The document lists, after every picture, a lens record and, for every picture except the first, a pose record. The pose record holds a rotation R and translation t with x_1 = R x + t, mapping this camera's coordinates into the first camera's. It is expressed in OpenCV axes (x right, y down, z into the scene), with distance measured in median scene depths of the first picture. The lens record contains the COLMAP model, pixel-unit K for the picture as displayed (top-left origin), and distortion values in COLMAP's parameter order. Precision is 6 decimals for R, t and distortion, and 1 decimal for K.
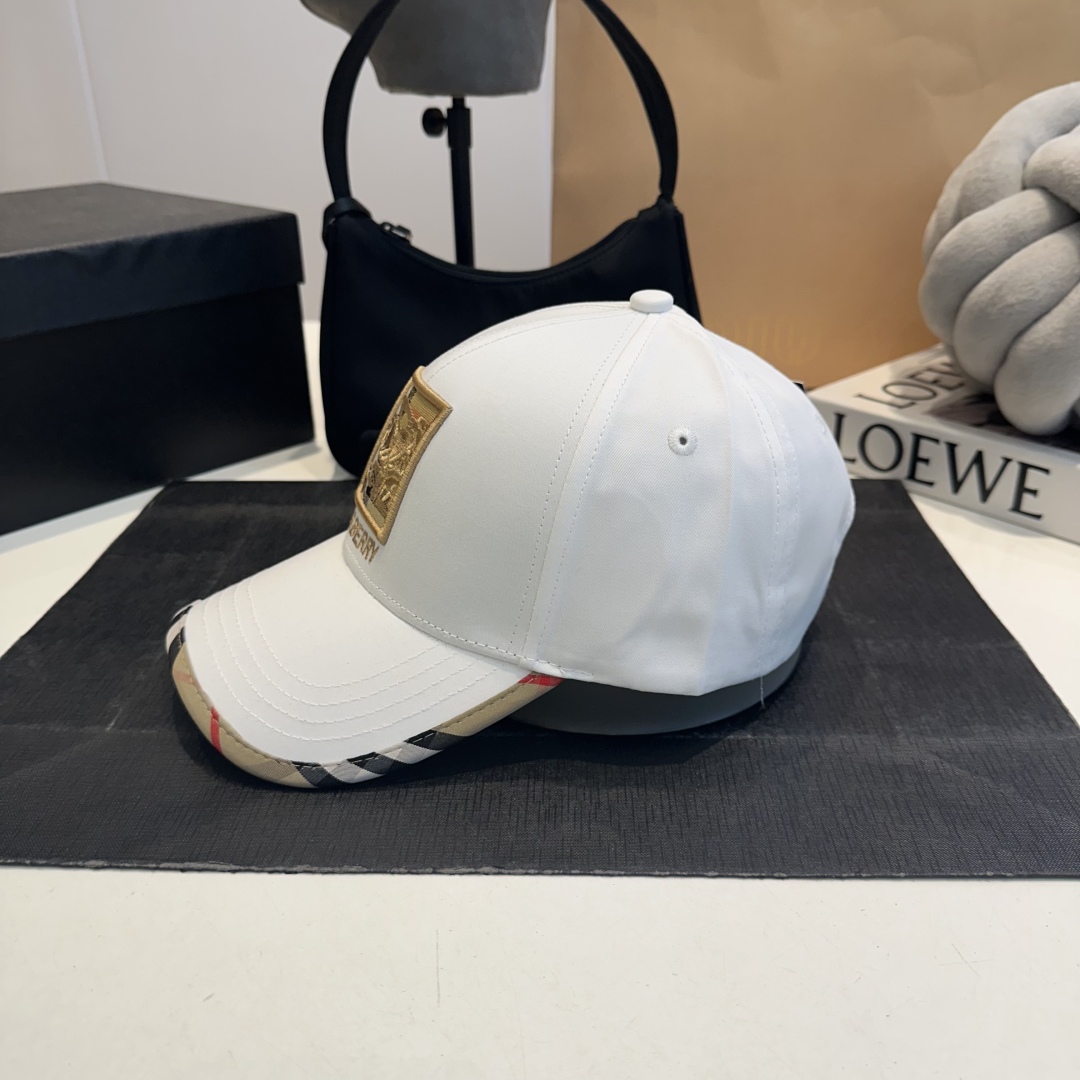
lens RADIAL K [[1050.7, 0, 535.1], [0, 1050.7, 544.5], [0, 0, 1]] dist [-0.040695, 0.000000]
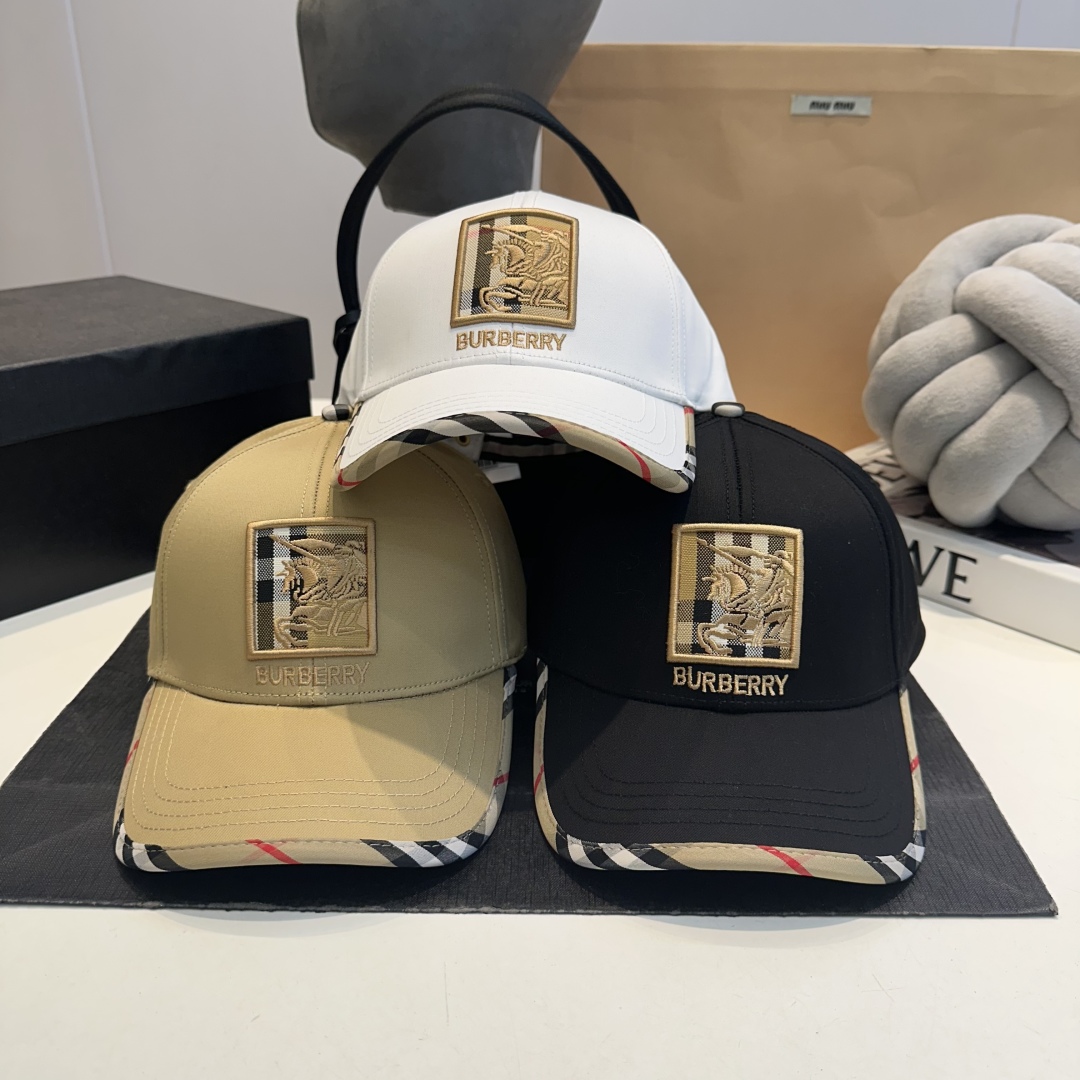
lens RADIAL K [[1050.7, 0, 533.7], [0, 1050.7, 562.7], [0, 0, 1]] dist [-0.040695, 0.000000]
pose [[0.999687, 0.008482, 0.023530, -0.014725], [-0.007752, 0.999491, -0.030951, -0.029036], [-0.023781, 0.030758, 0.999244, -0.125525]]
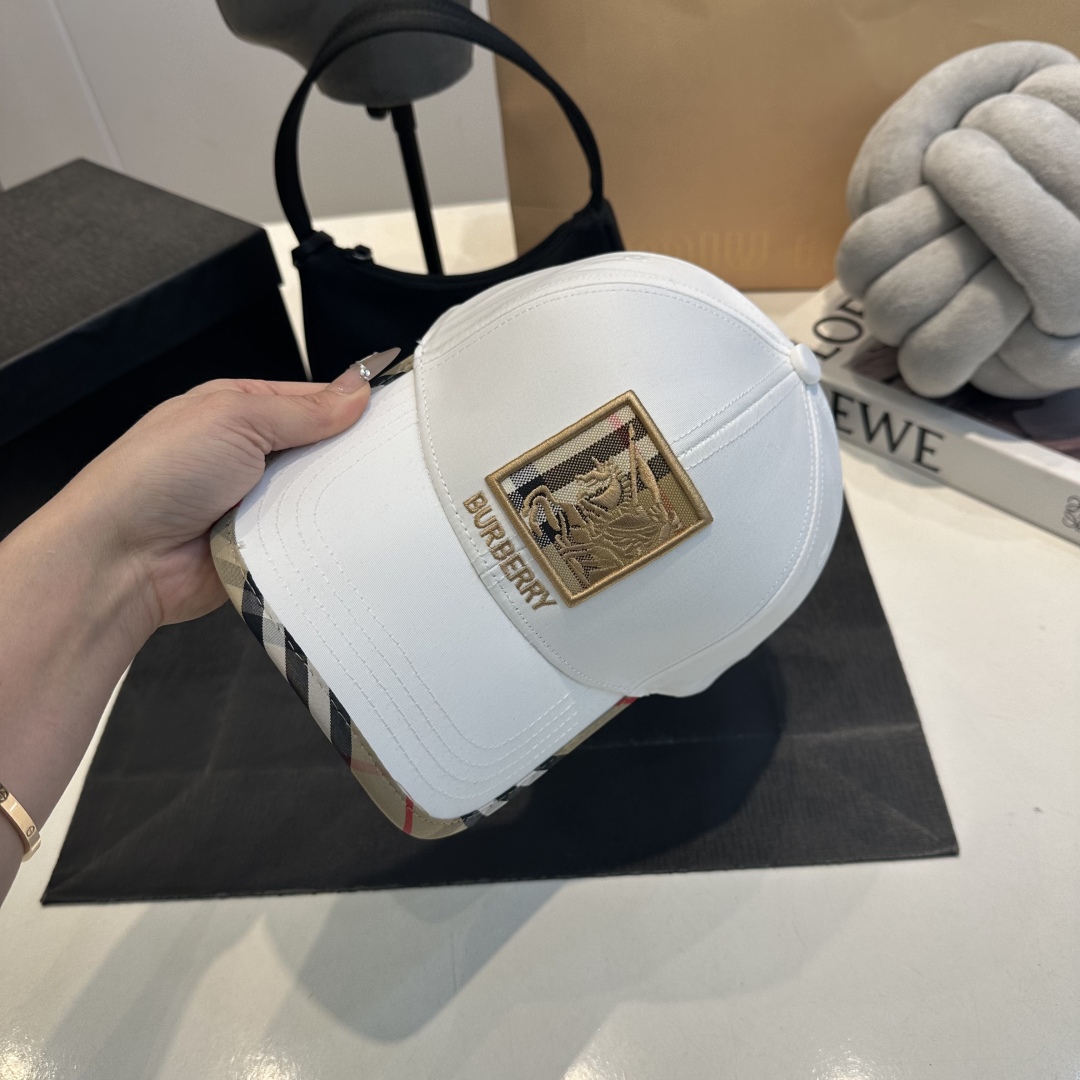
lens RADIAL K [[1050.7, 0, 539.2], [0, 1050.7, 539.8], [0, 0, 1]] dist [-0.040695, 0.000000]
pose [[0.993575, -0.098128, -0.056379, 0.100347], [0.110557, 0.948066, 0.298240, -0.357308], [0.024185, -0.302557, 0.952824, -0.156734]]
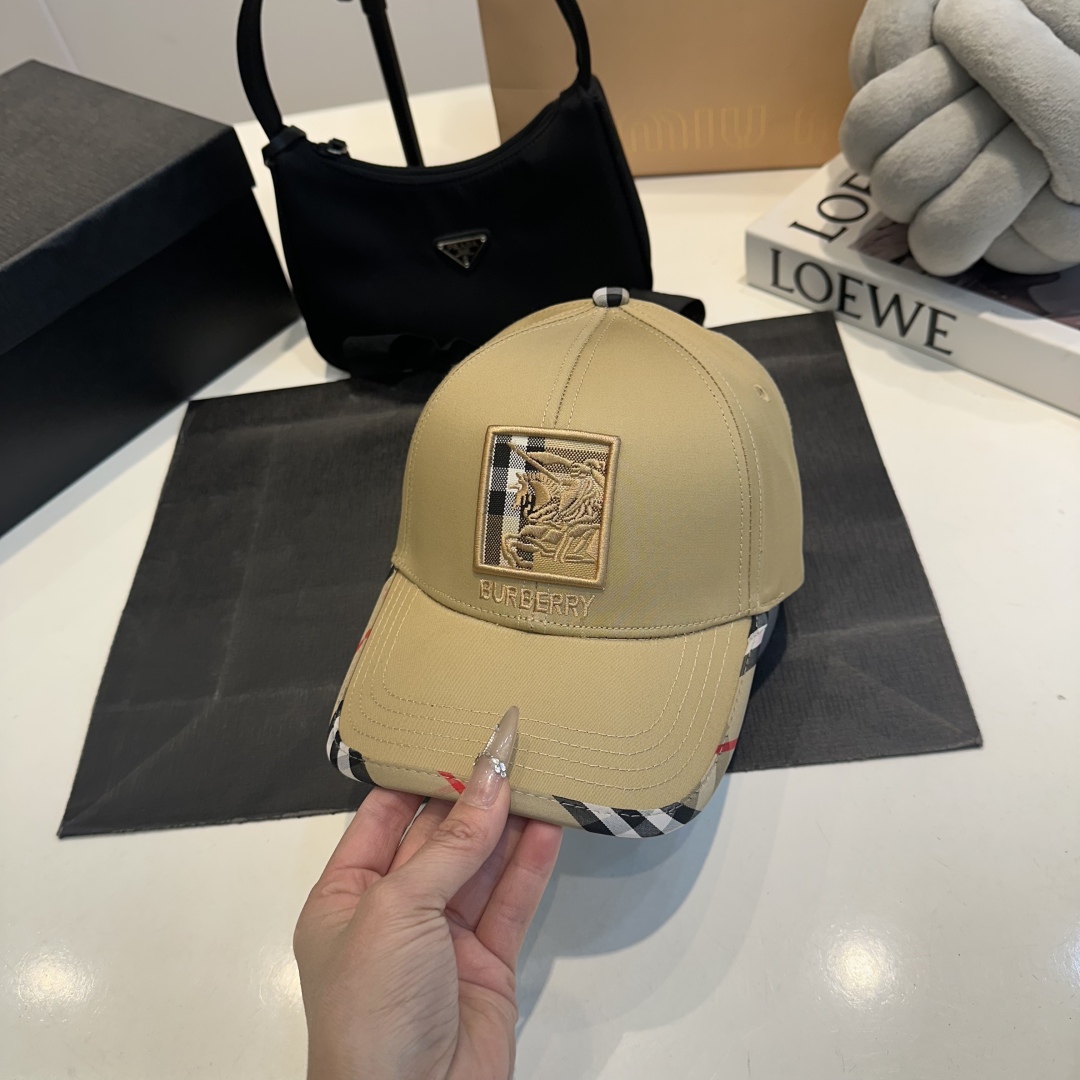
lens RADIAL K [[1050.7, 0, 546.3], [0, 1050.7, 554.1], [0, 0, 1]] dist [-0.040695, 0.000000]
pose [[0.988326, -0.138979, -0.062415, 0.094723], [0.152348, 0.904102, 0.399236, -0.352073], [0.000944, -0.404084, 0.914721, -0.124383]]
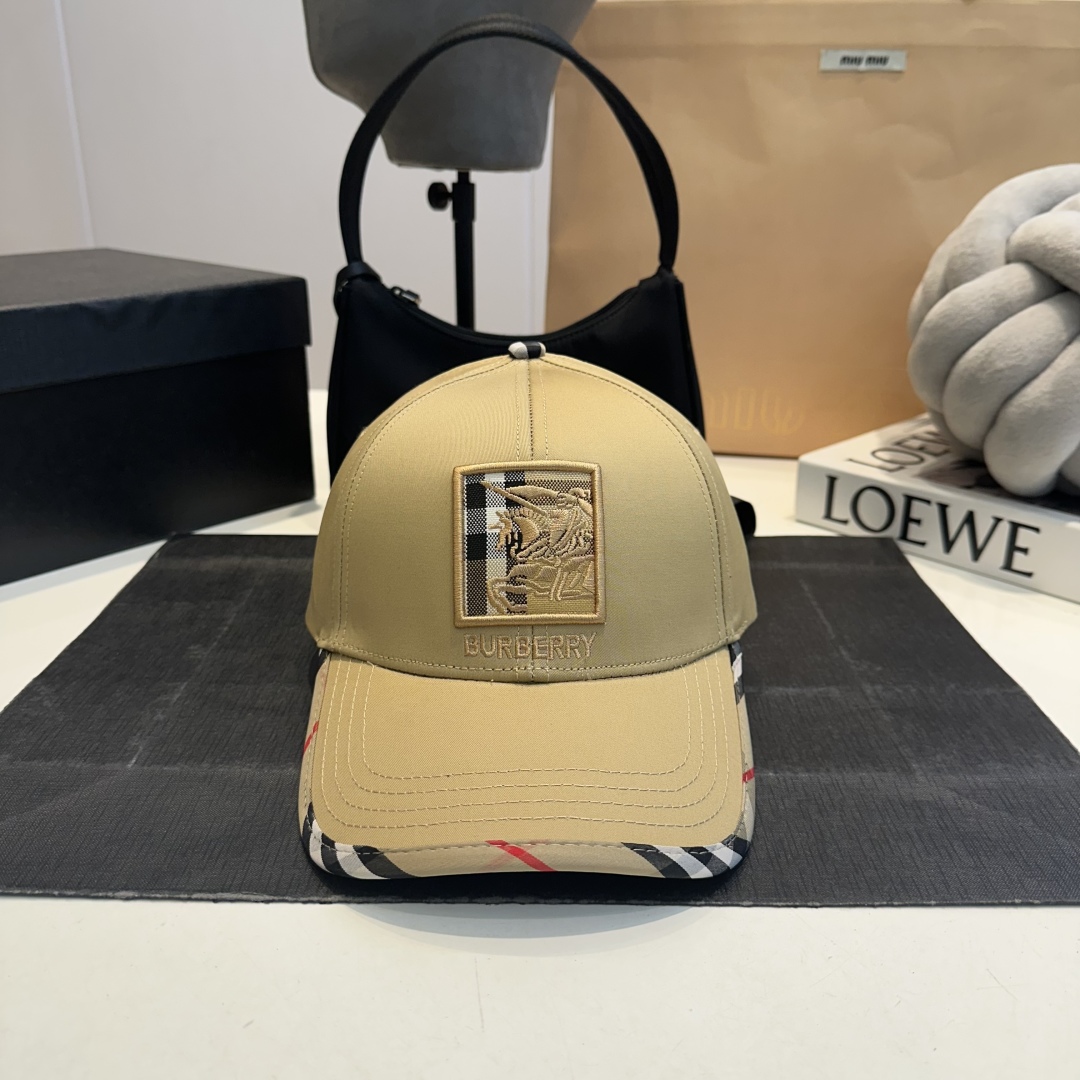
lens RADIAL K [[1050.7, 0, 524.4], [0, 1050.7, 552.5], [0, 0, 1]] dist [-0.040695, 0.000000]
pose [[0.999465, 0.010483, 0.030995, -0.049703], [-0.008086, 0.997040, -0.076455, 0.035355], [-0.031704, 0.076163, 0.996591, -0.014477]]
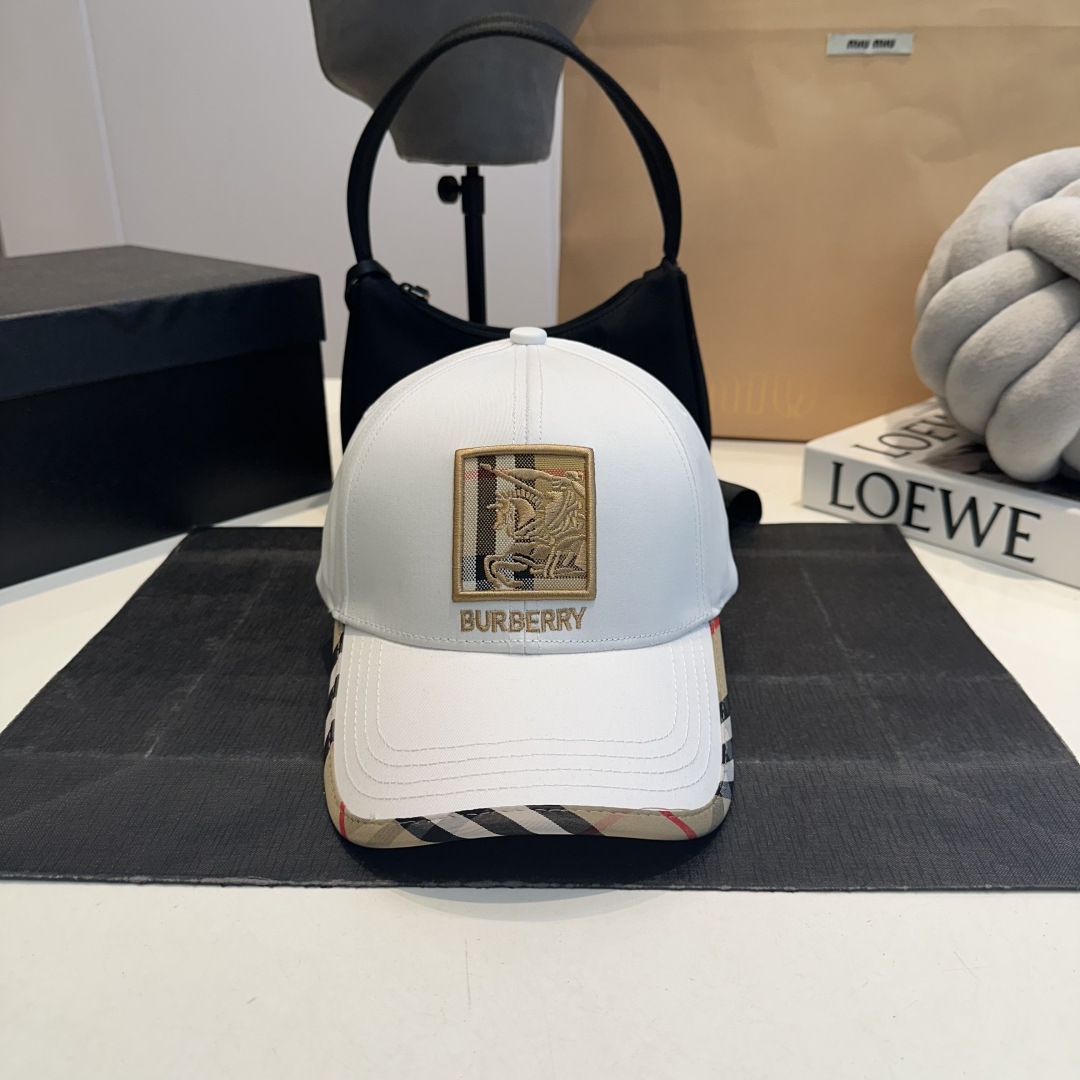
lens RADIAL K [[1050.7, 0, 528.6], [0, 1050.7, 555.6], [0, 0, 1]] dist [-0.040695, 0.000000]
pose [[0.999995, -0.000298, -0.003080, -0.016185], [0.000152, 0.998869, -0.047537, 0.019068], [0.003090, 0.047536, 0.998865, -0.044063]]
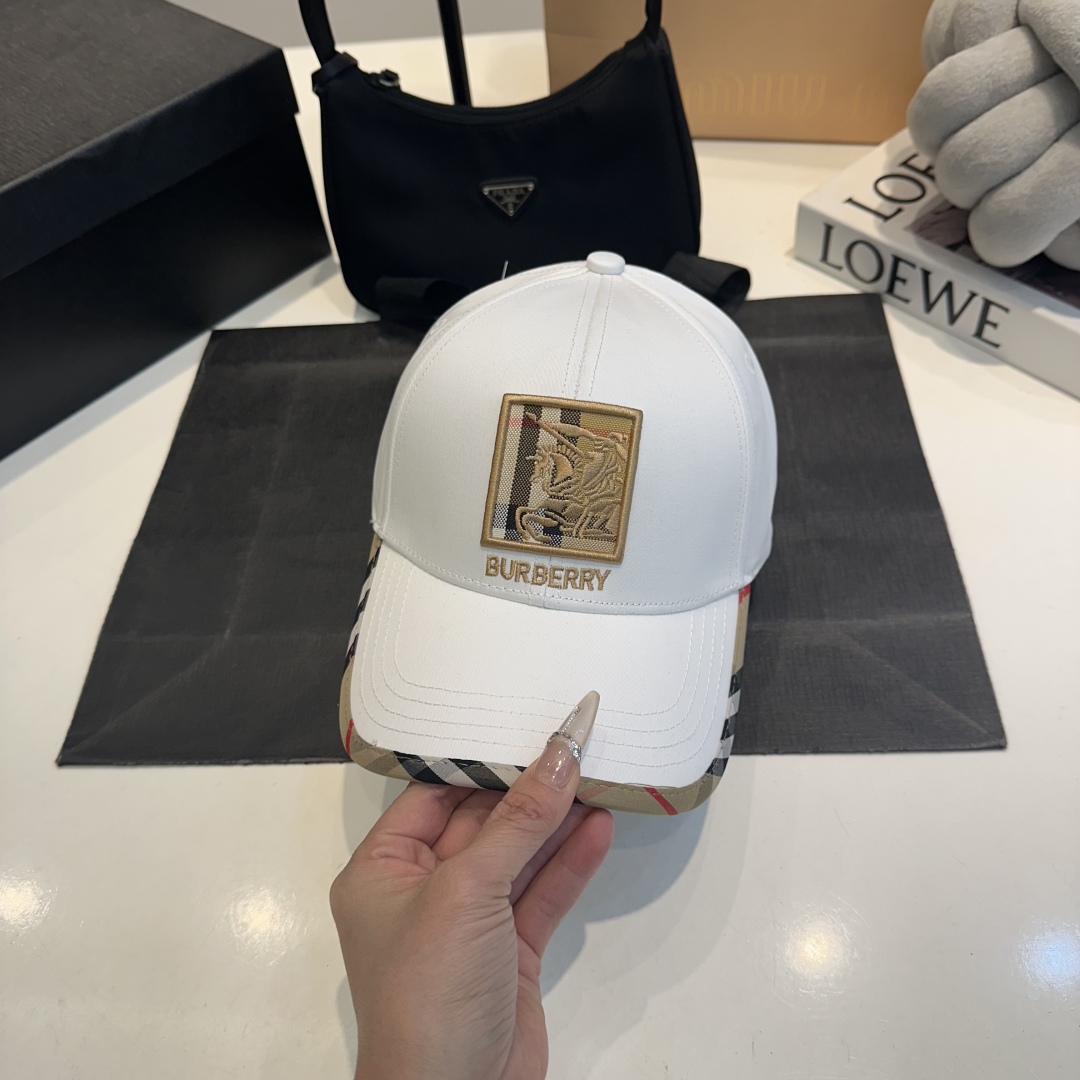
lens RADIAL K [[1050.7, 0, 542.1], [0, 1050.7, 552.9], [0, 0, 1]] dist [-0.040695, 0.000000]
pose [[0.996877, -0.054827, -0.056836, 0.054767], [0.074098, 0.898289, 0.433112, -0.348396], [0.027309, -0.435971, 0.899547, -0.103854]]
